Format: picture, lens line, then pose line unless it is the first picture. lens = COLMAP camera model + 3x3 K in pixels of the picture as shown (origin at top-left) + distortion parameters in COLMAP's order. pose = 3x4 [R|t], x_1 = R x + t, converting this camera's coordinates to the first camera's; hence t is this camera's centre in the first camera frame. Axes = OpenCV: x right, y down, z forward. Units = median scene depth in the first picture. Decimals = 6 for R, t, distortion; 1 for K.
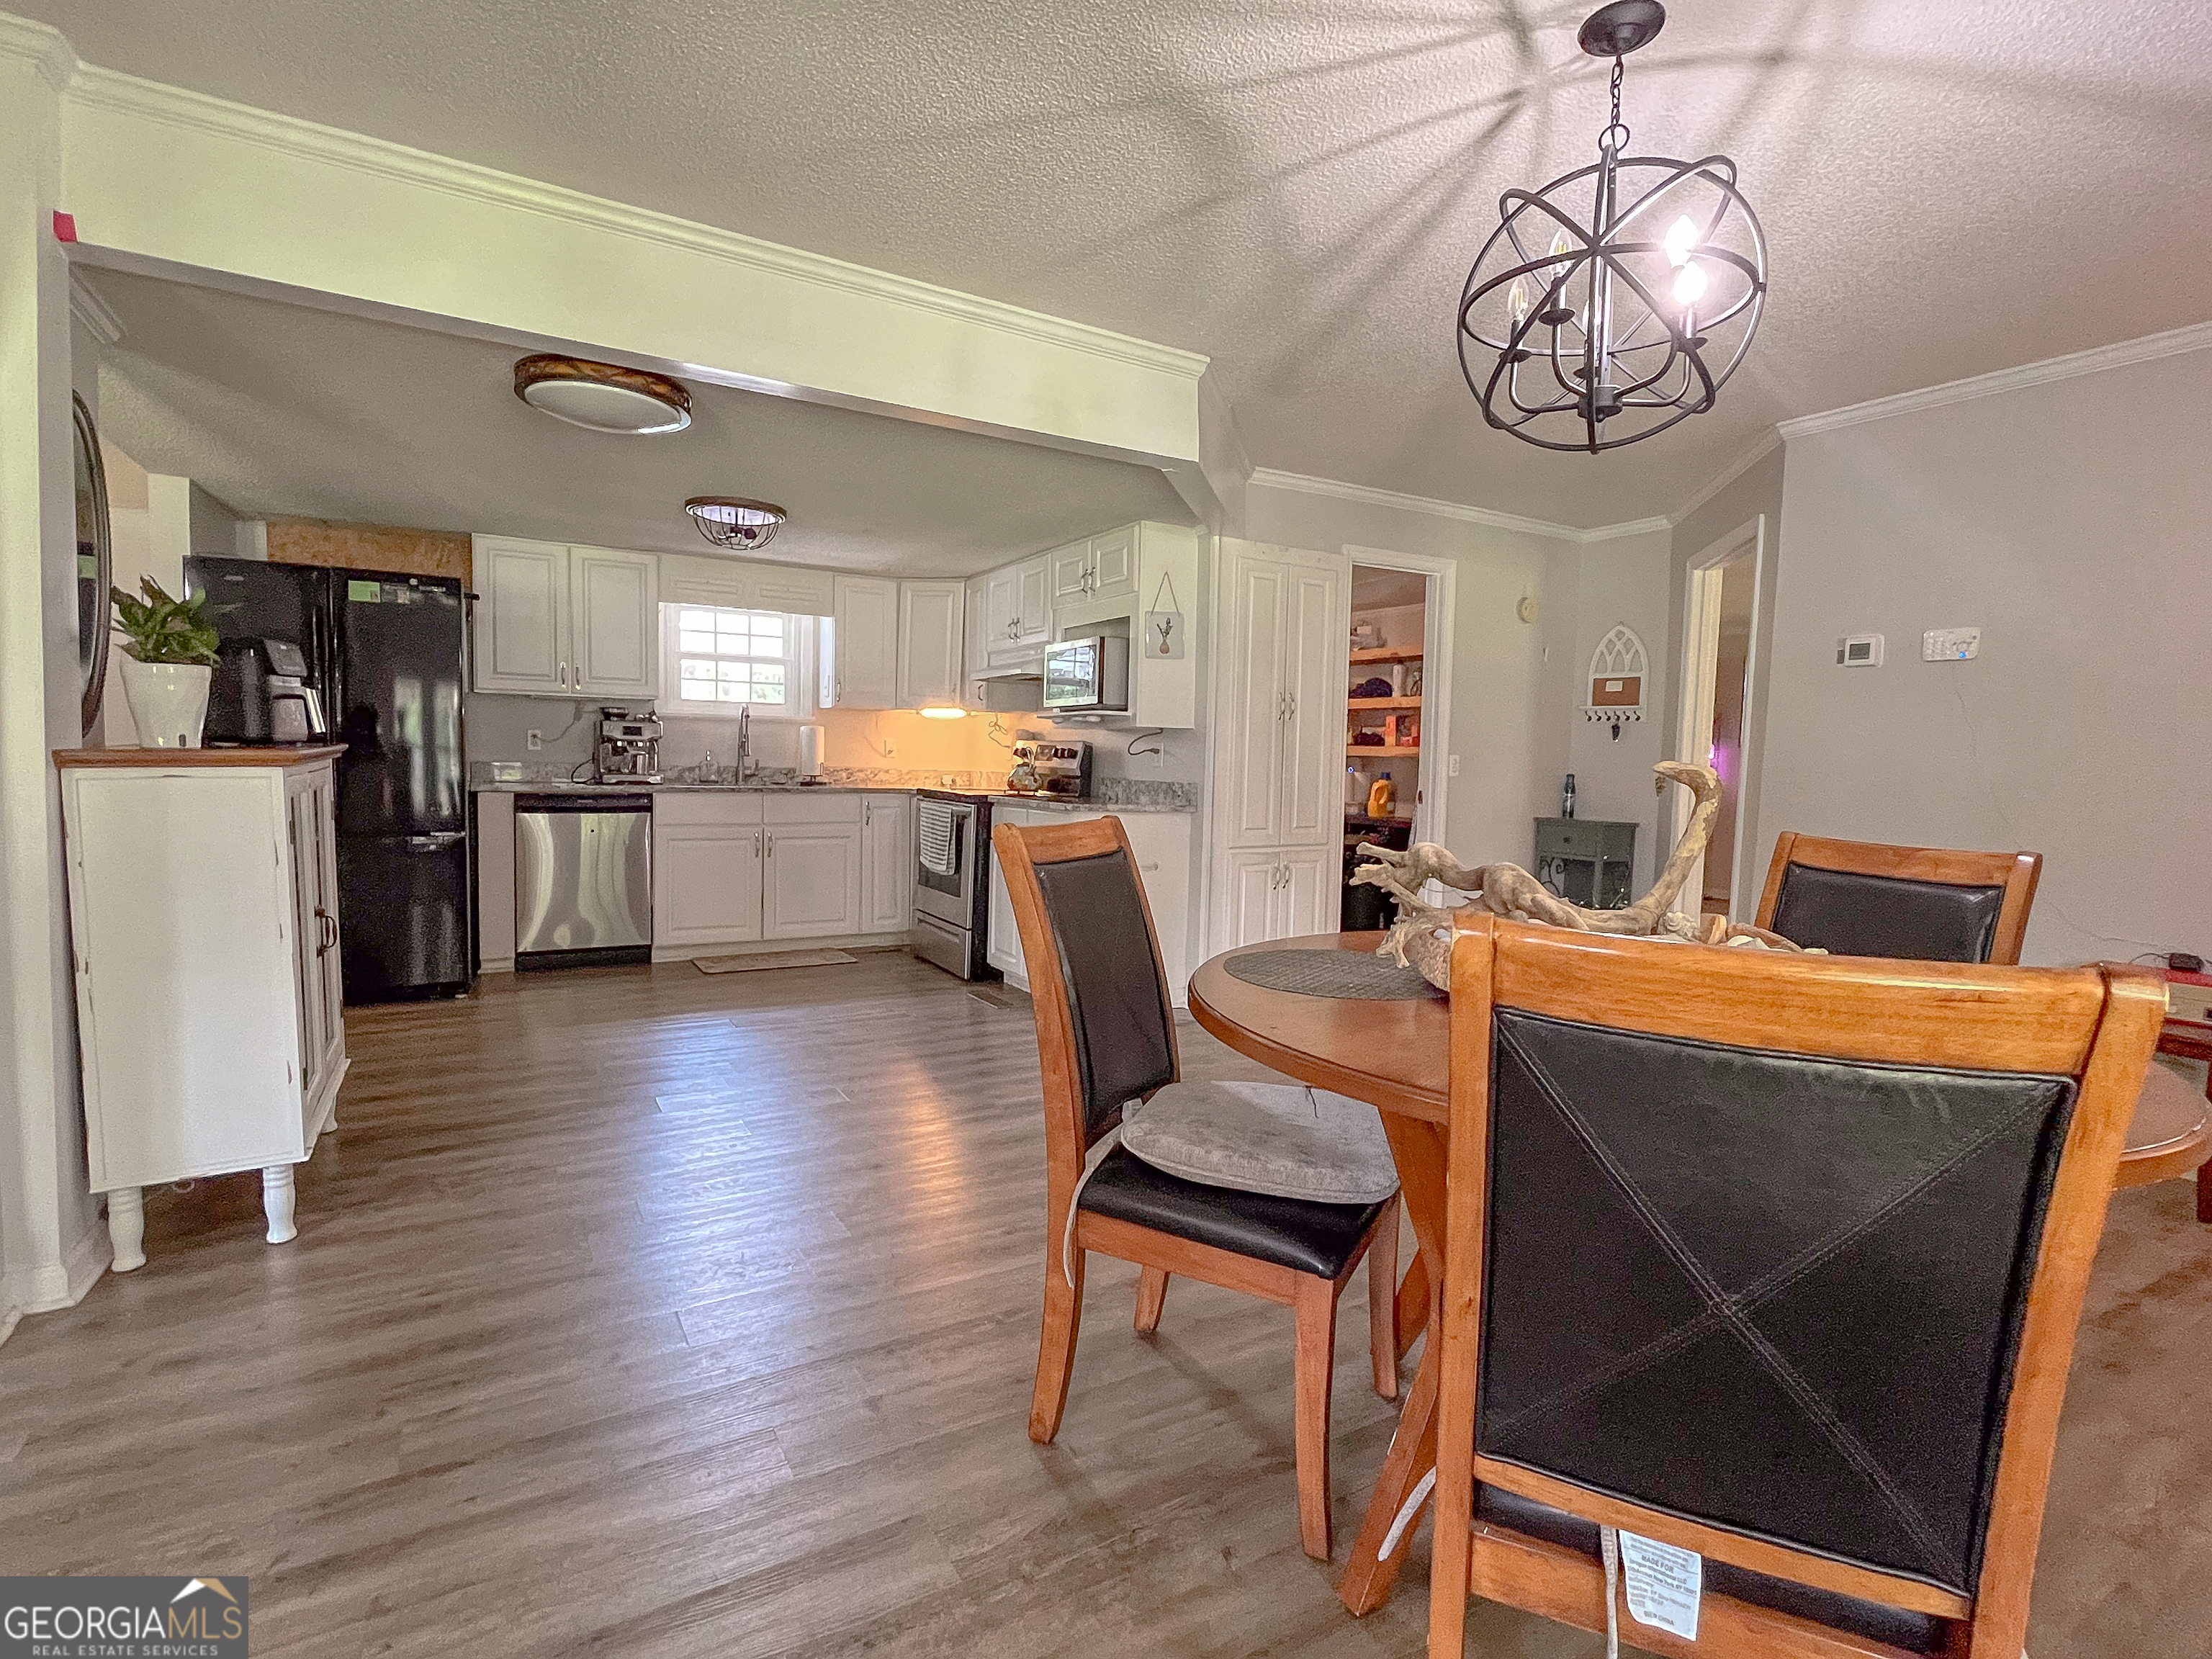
lens RADIAL K [[1057.6, 0, 1107.1], [0, 1057.6, 824.9], [0, 0, 1]] dist [-0.000550, -0.000144]
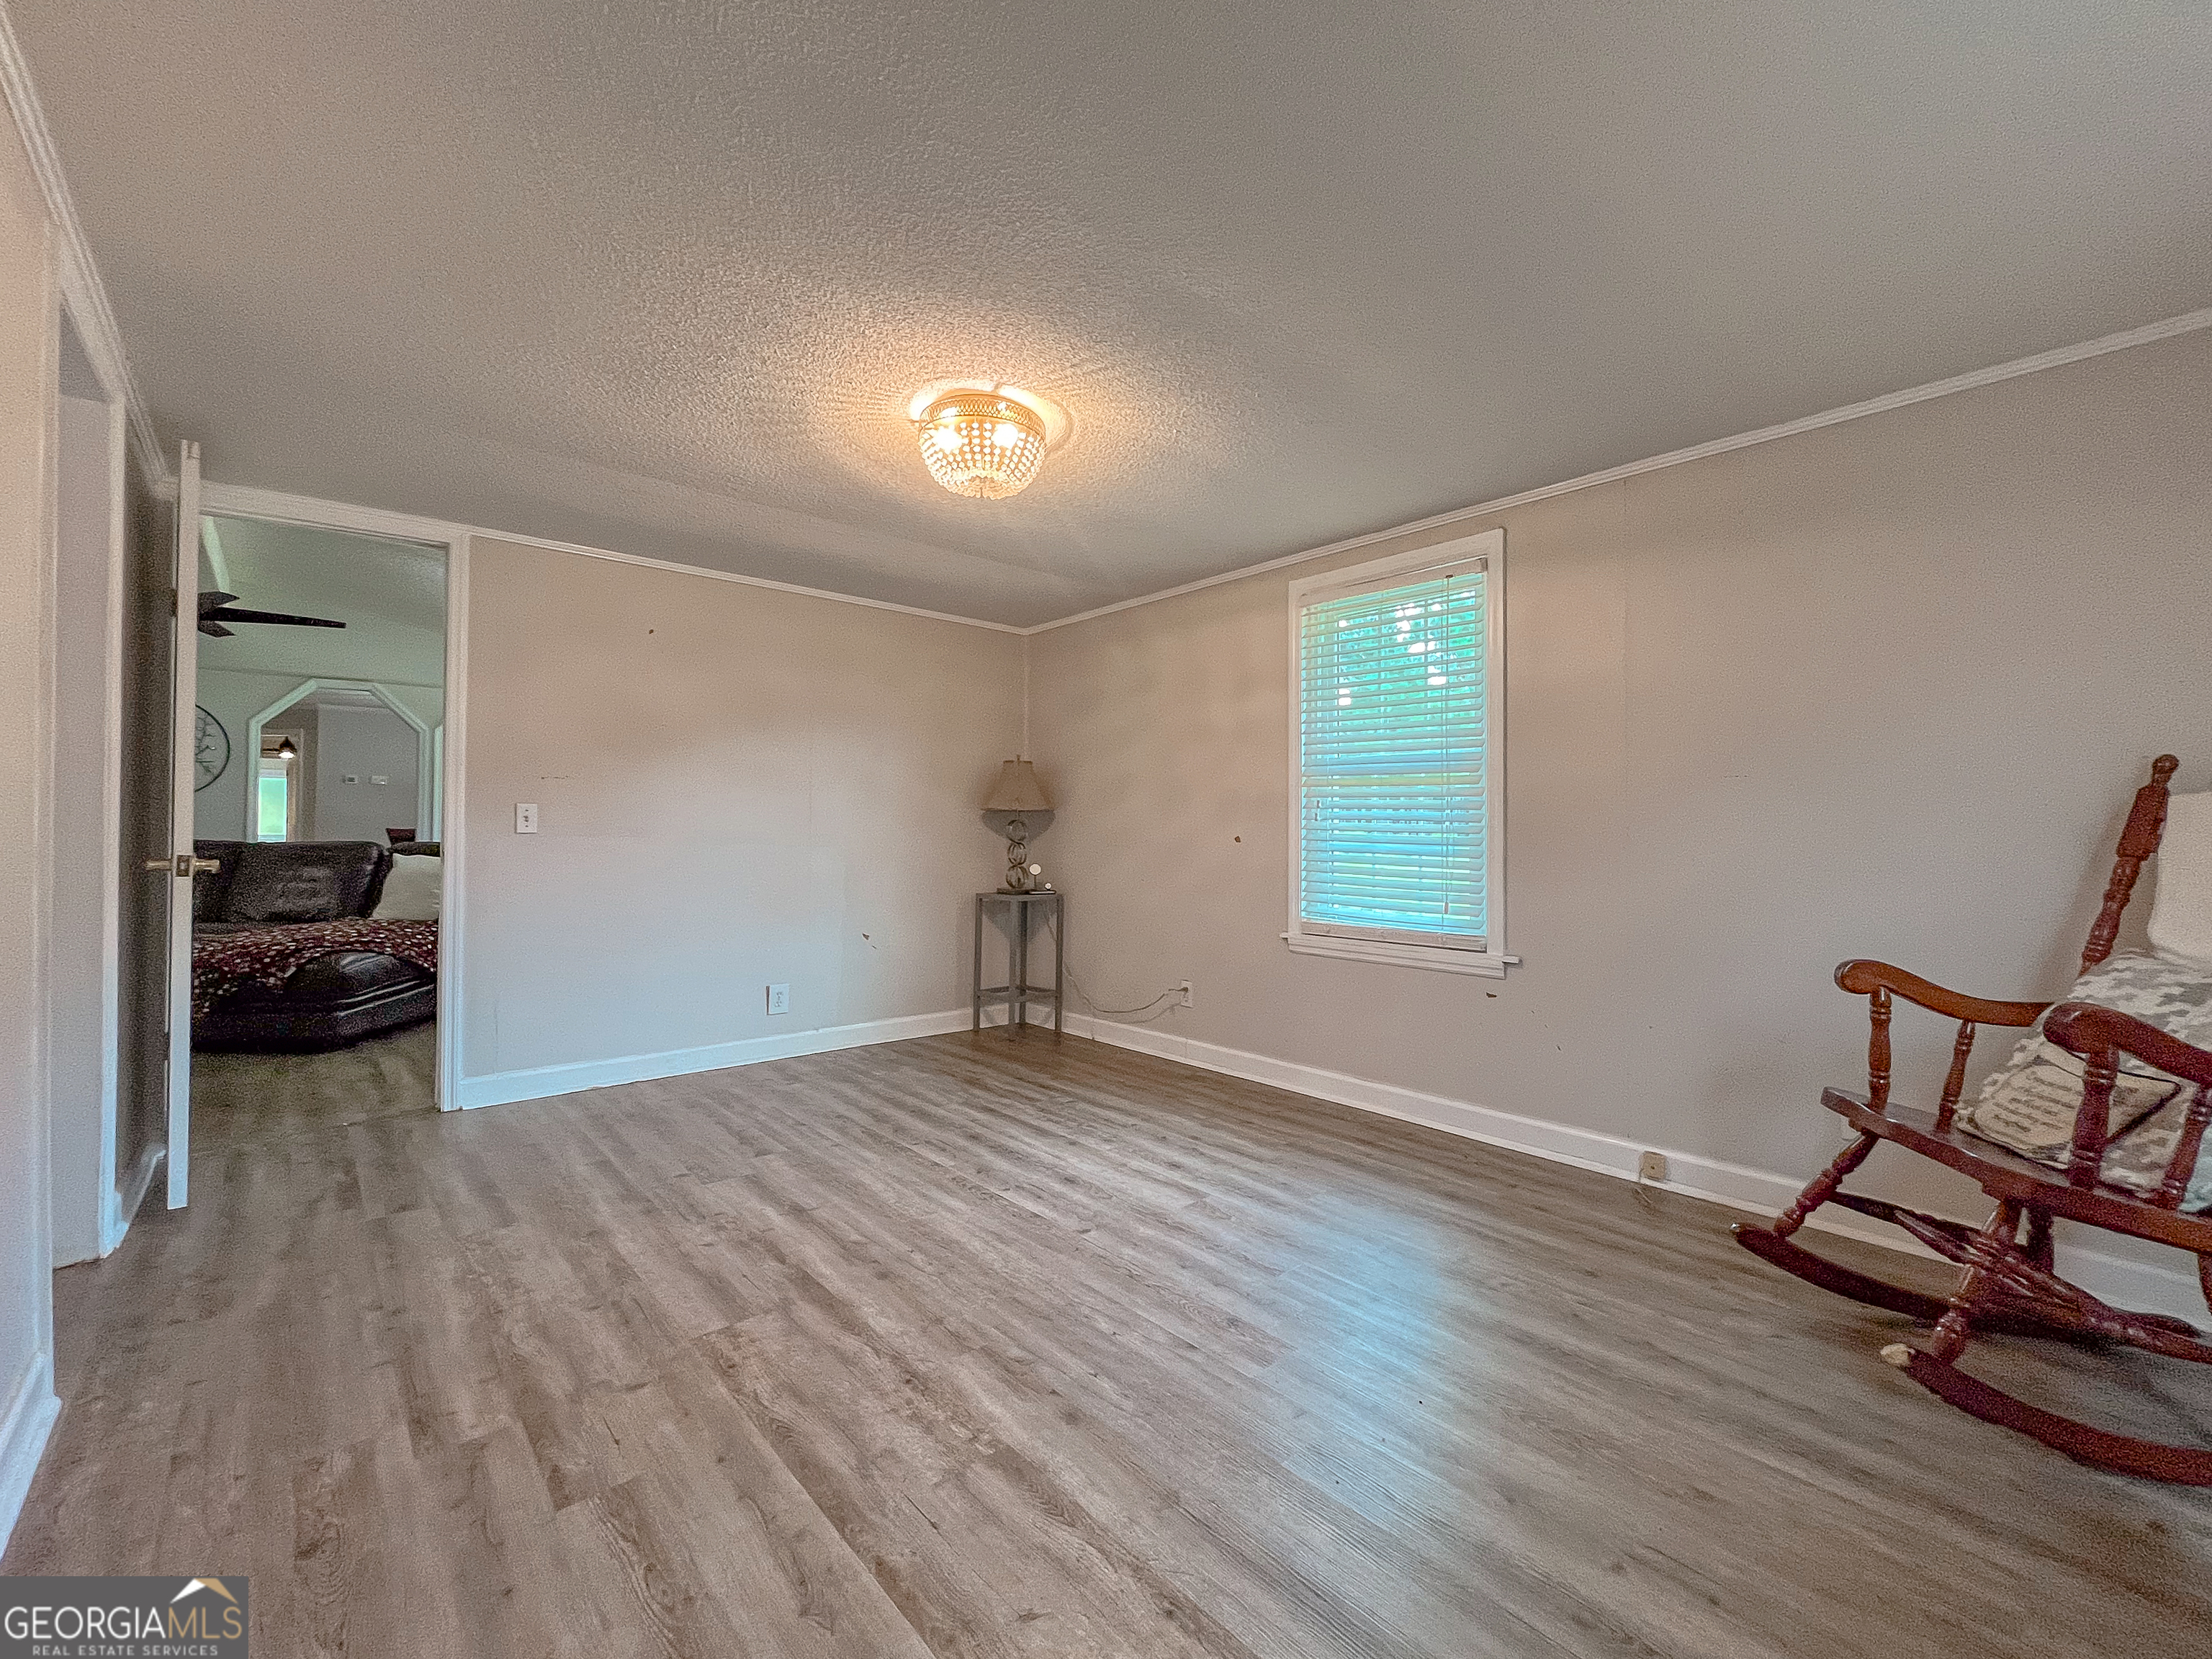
lens RADIAL K [[893.0, 0, 1068.2], [0, 893.0, 807.6], [0, 0, 1]] dist [-0.002470, -0.000372]
pose [[-0.184153, -0.006809, 0.982874, -1.751681], [0.054210, 0.998384, 0.017073, -0.000880], [-0.981402, 0.056425, -0.183486, -0.500380]]
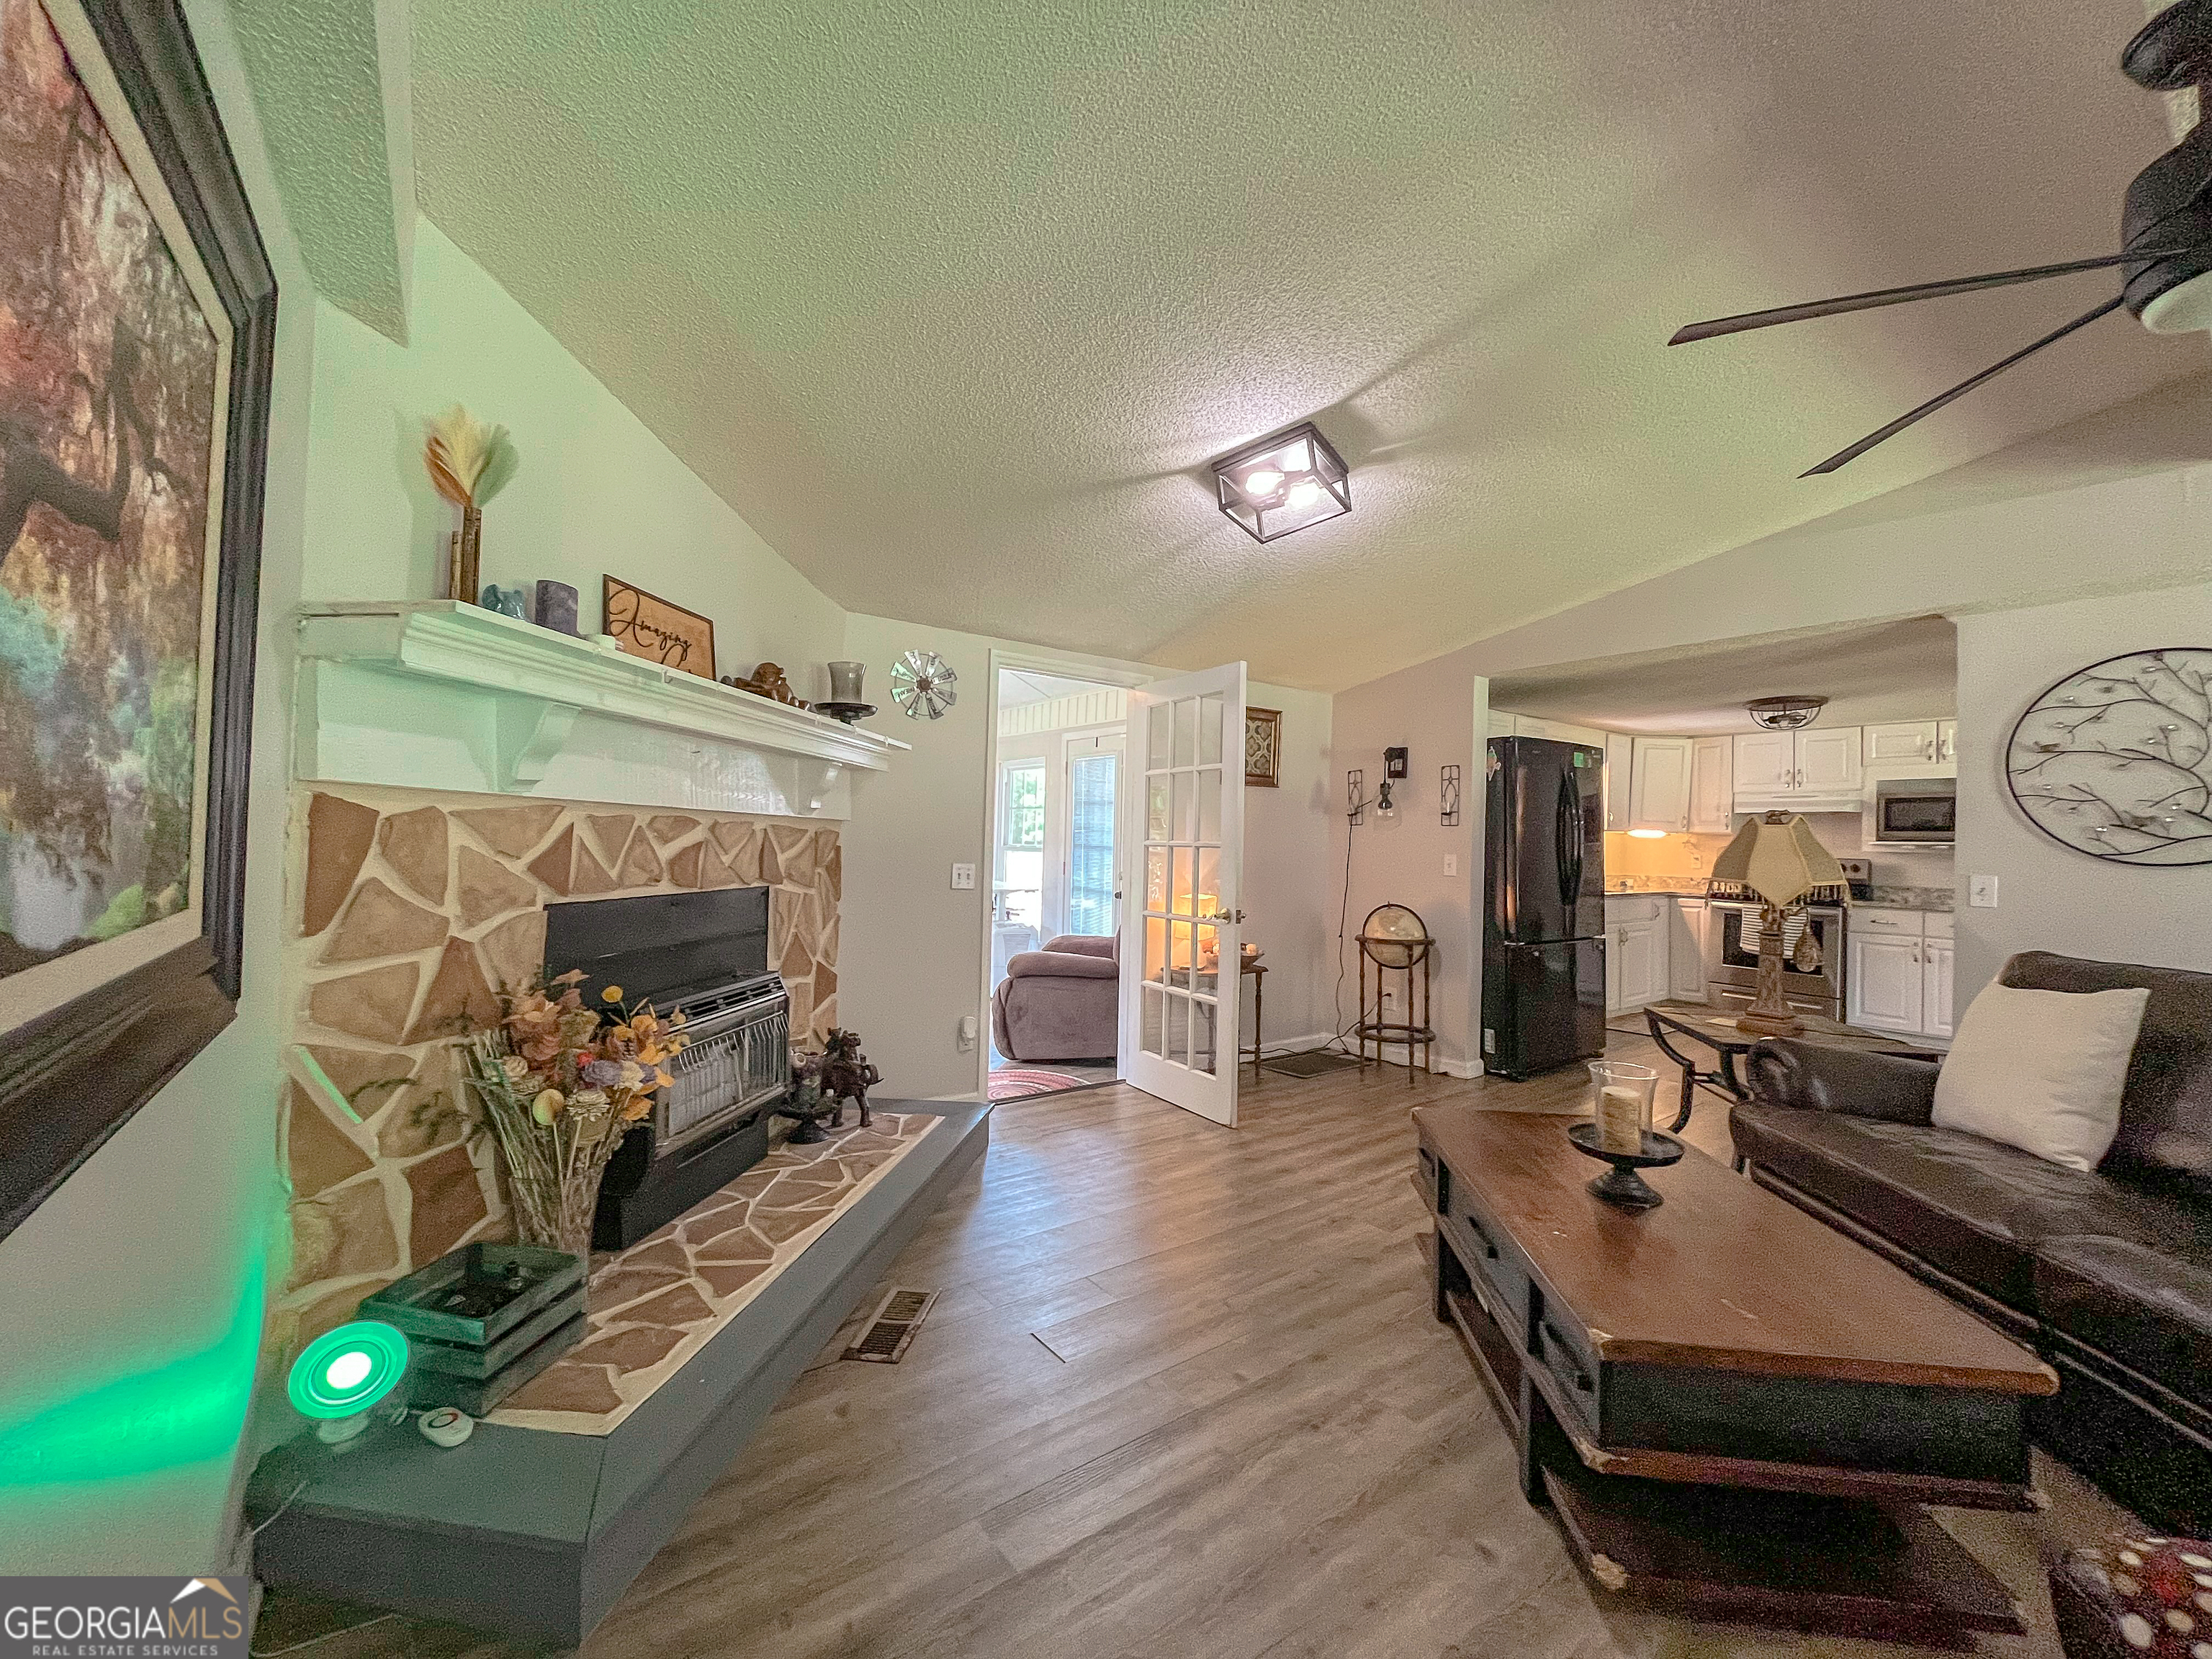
lens RADIAL K [[893.0, 0, 1099.1], [0, 893.0, 825.2], [0, 0, 1]] dist [-0.002470, -0.000372]
pose [[0.994991, 0.000603, 0.099968, -1.141475], [0.006878, 0.997200, -0.074468, -0.043674], [-0.099733, 0.074783, 0.992200, -0.059541]]
